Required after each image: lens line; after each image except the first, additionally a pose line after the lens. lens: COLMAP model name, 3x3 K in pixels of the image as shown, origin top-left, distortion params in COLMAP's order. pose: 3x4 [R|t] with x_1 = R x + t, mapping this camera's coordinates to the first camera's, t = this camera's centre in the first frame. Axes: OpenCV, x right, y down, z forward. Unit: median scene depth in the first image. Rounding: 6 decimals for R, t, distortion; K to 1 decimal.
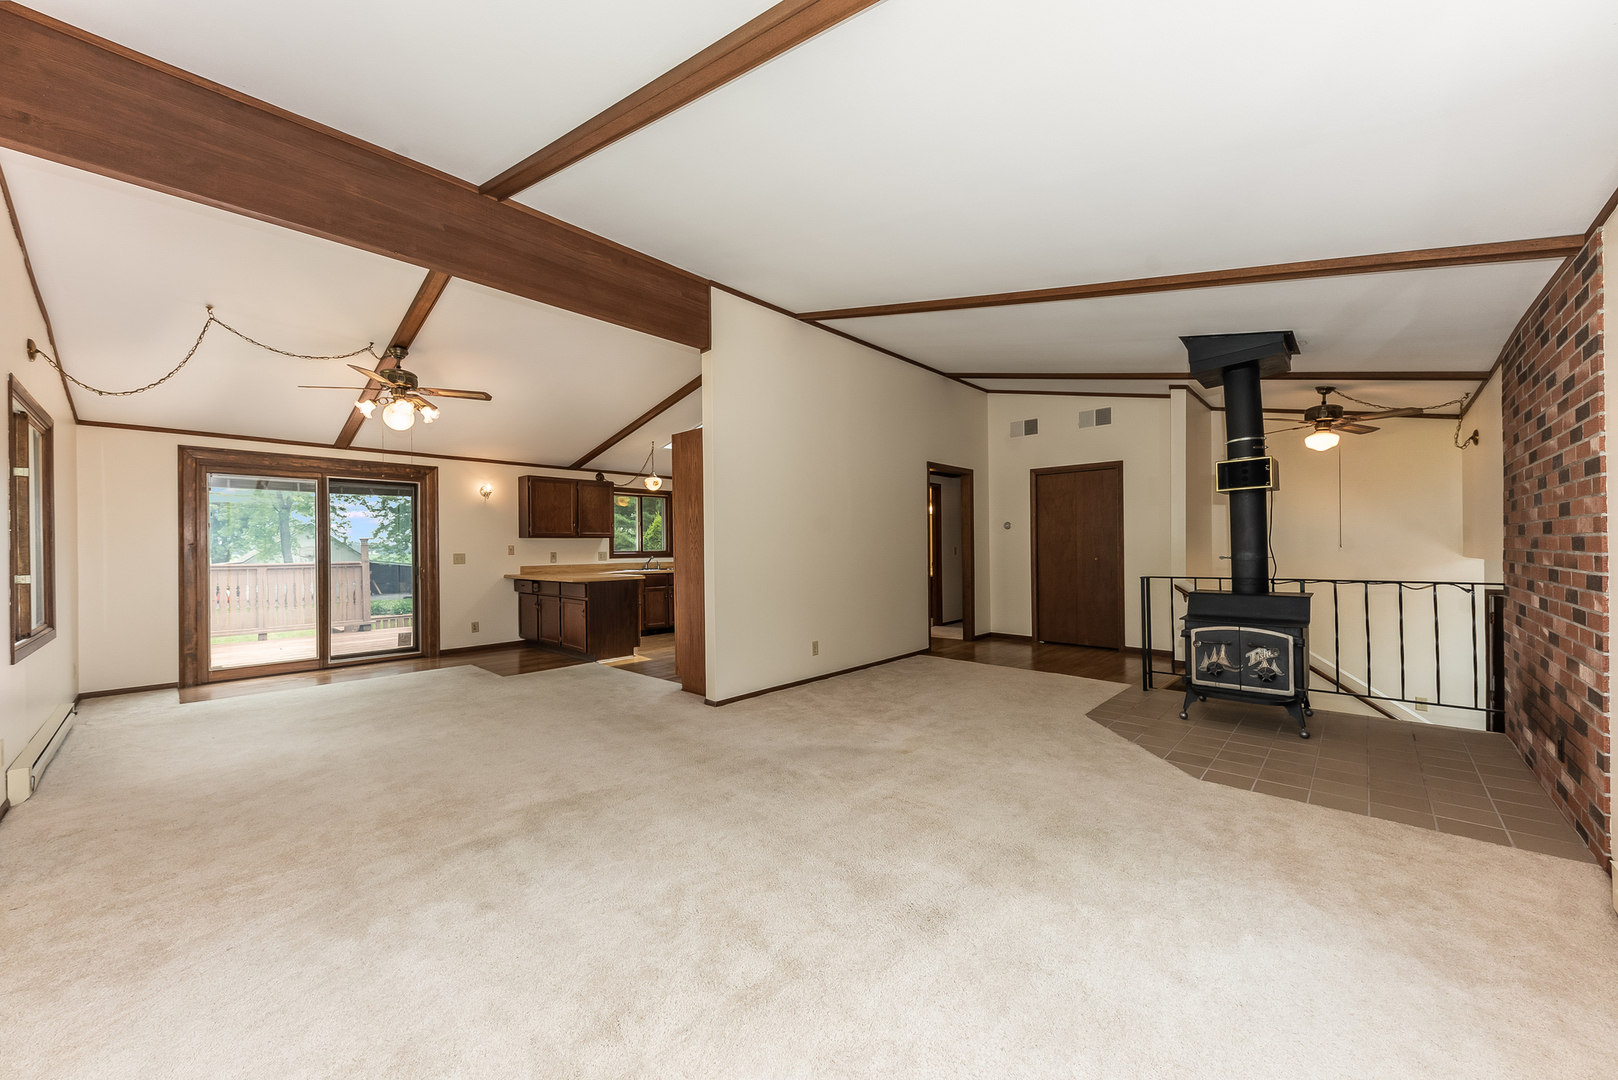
lens RADIAL K [[581.6, 0, 800.6], [0, 581.6, 546.2], [0, 0, 1]] dist [0.011305, 0.000126]
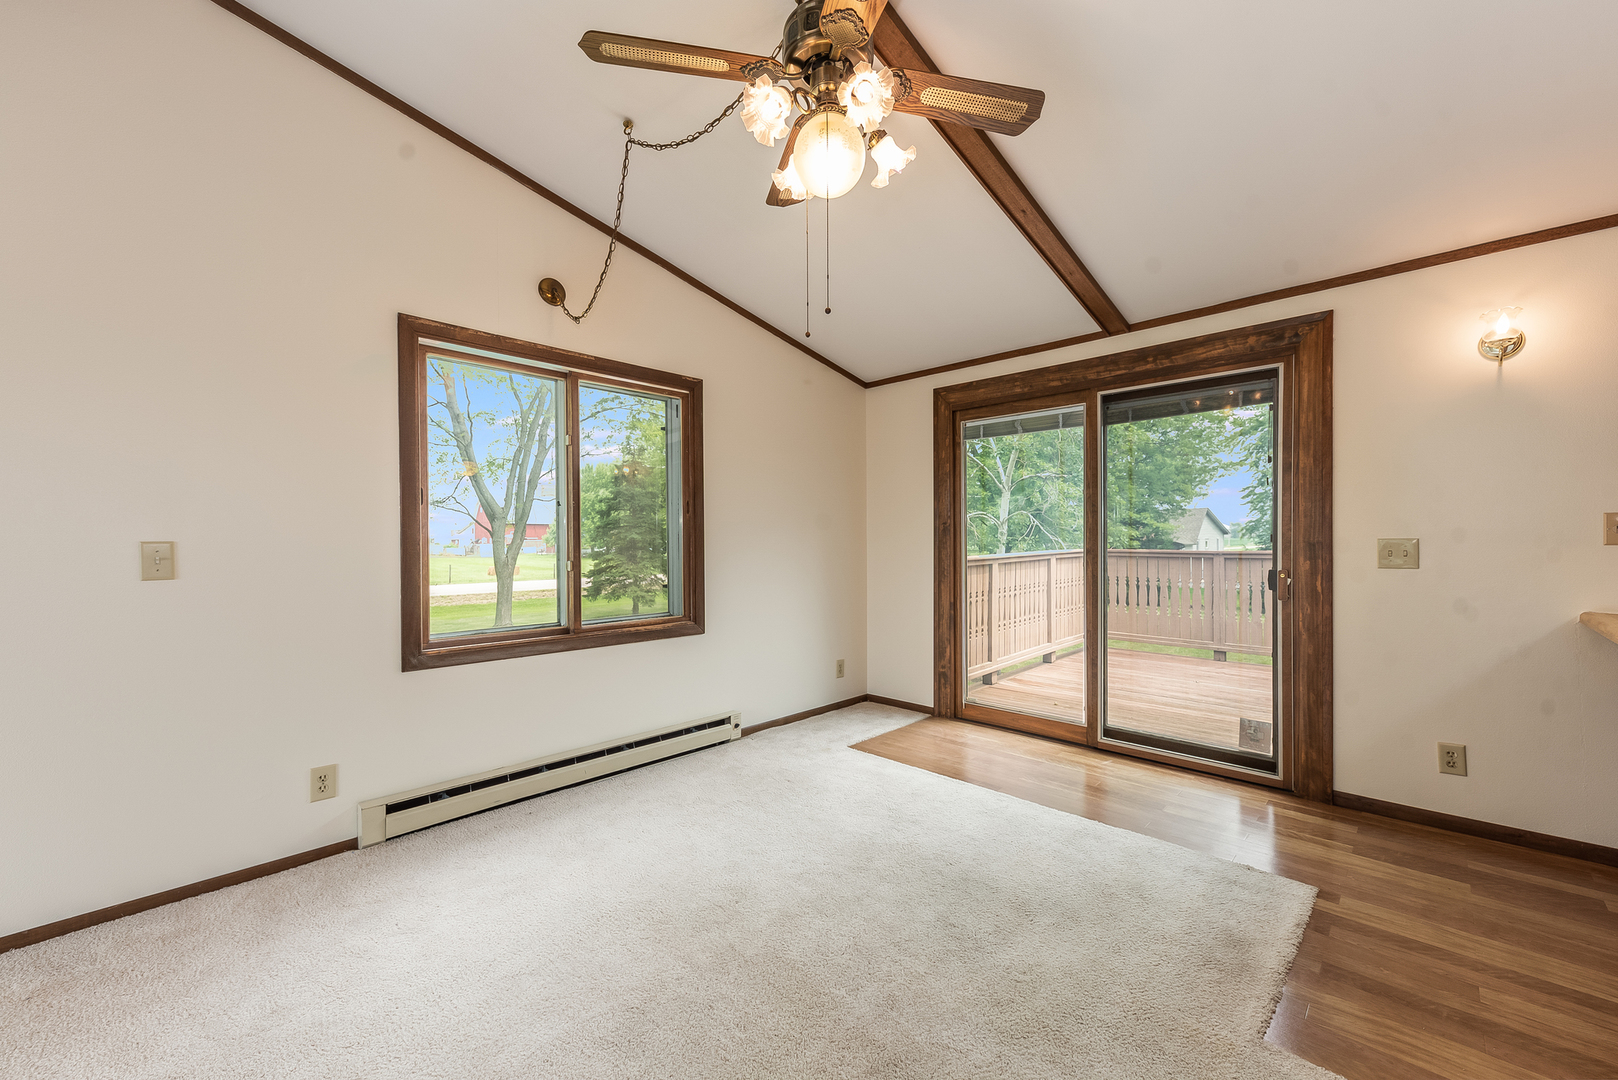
lens RADIAL K [[623.8, 0, 807.9], [0, 623.8, 550.5], [0, 0, 1]] dist [0.002659, 0.000197]
pose [[-0.026380, 0.027046, -0.999286, -0.221800], [0.006468, 0.999618, 0.026884, 0.007987], [0.999631, -0.005754, -0.026545, 0.735105]]
